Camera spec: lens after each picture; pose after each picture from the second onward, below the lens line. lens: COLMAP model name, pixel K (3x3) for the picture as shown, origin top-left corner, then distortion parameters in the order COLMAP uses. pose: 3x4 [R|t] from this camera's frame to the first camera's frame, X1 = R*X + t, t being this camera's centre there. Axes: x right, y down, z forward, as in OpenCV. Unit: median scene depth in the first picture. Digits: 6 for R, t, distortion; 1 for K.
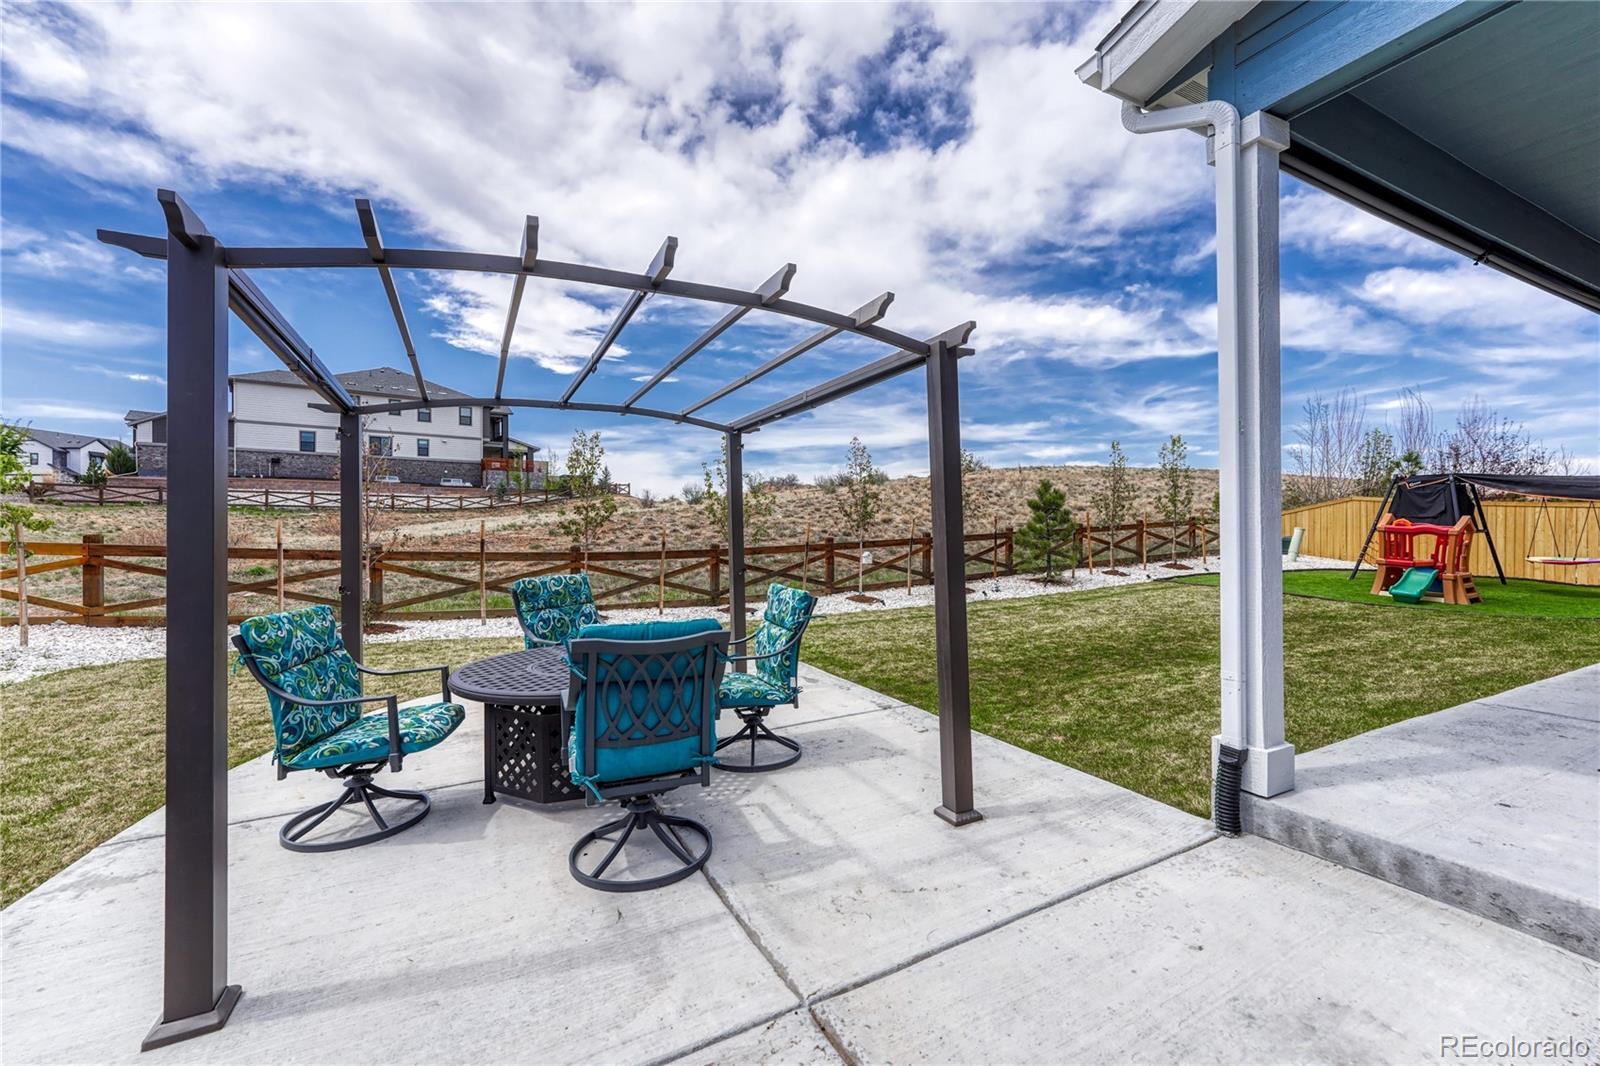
lens RADIAL K [[645.3, 0, 800.0], [0, 645.3, 533.0], [0, 0, 1]] dist [-0.002647, 0.000087]
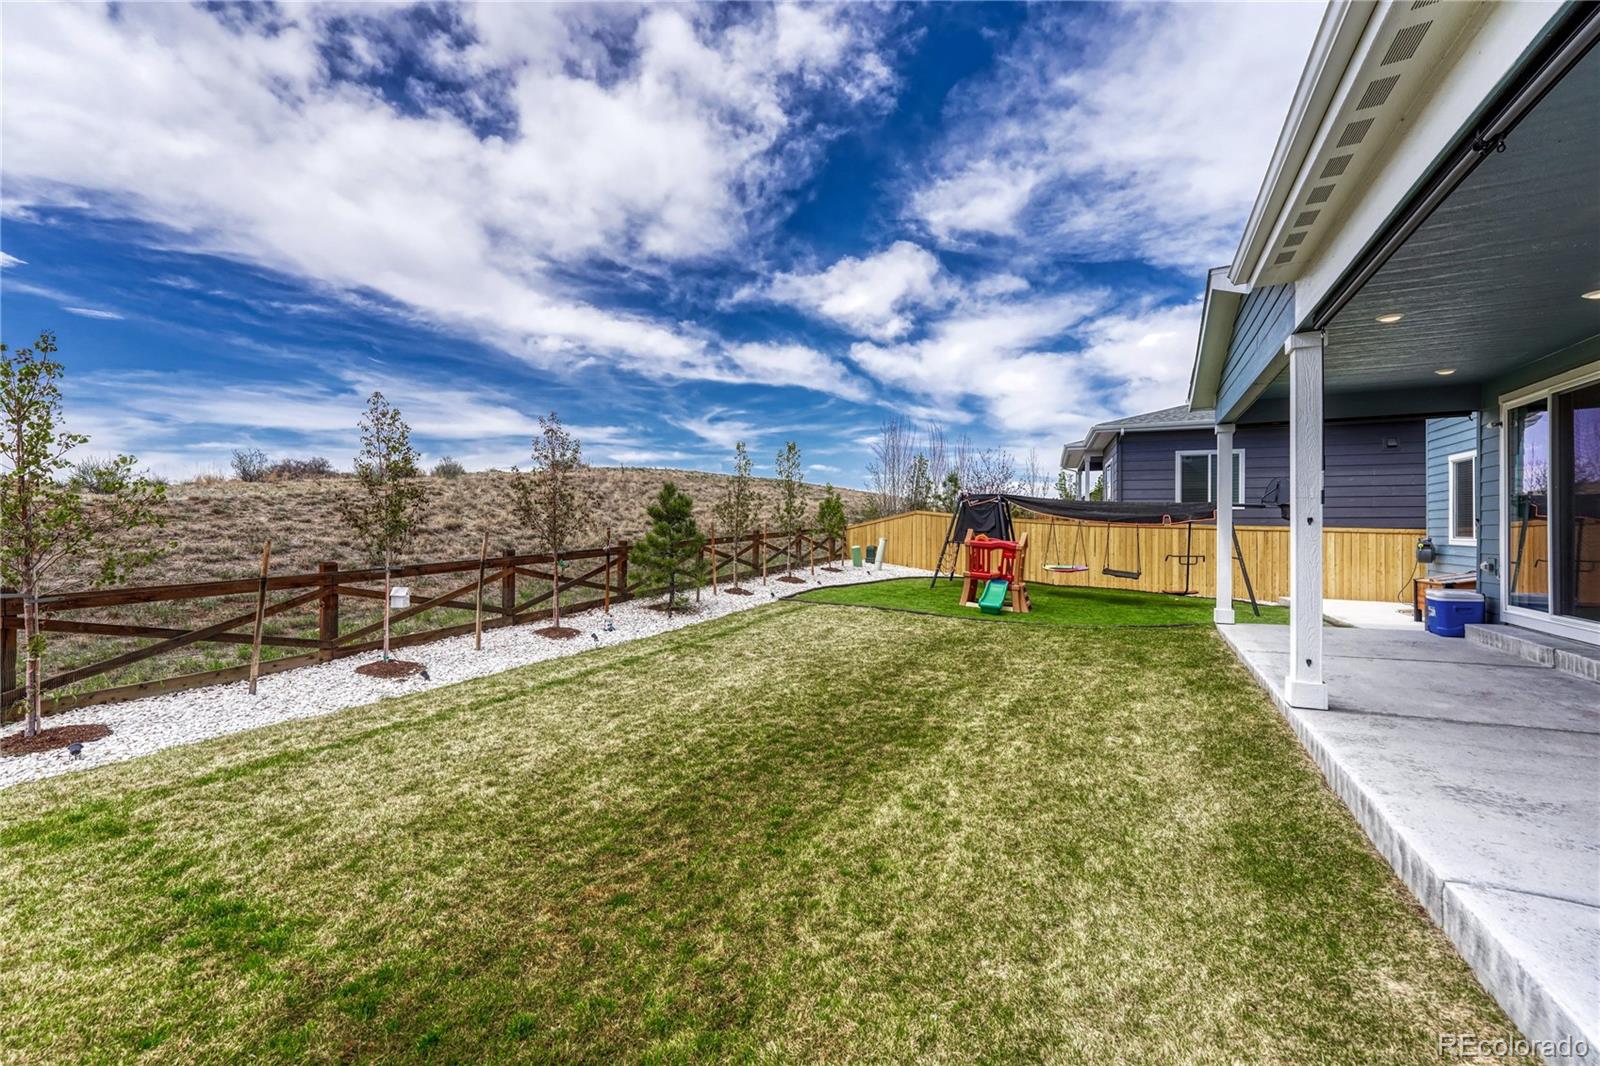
lens RADIAL K [[645.3, 0, 800.0], [0, 645.3, 533.0], [0, 0, 1]] dist [-0.002647, 0.000087]
pose [[0.820115, 0.005347, 0.572173, 0.055932], [-0.004836, 0.999985, -0.002414, -0.017859], [-0.572178, -0.000787, 0.820129, 0.249972]]
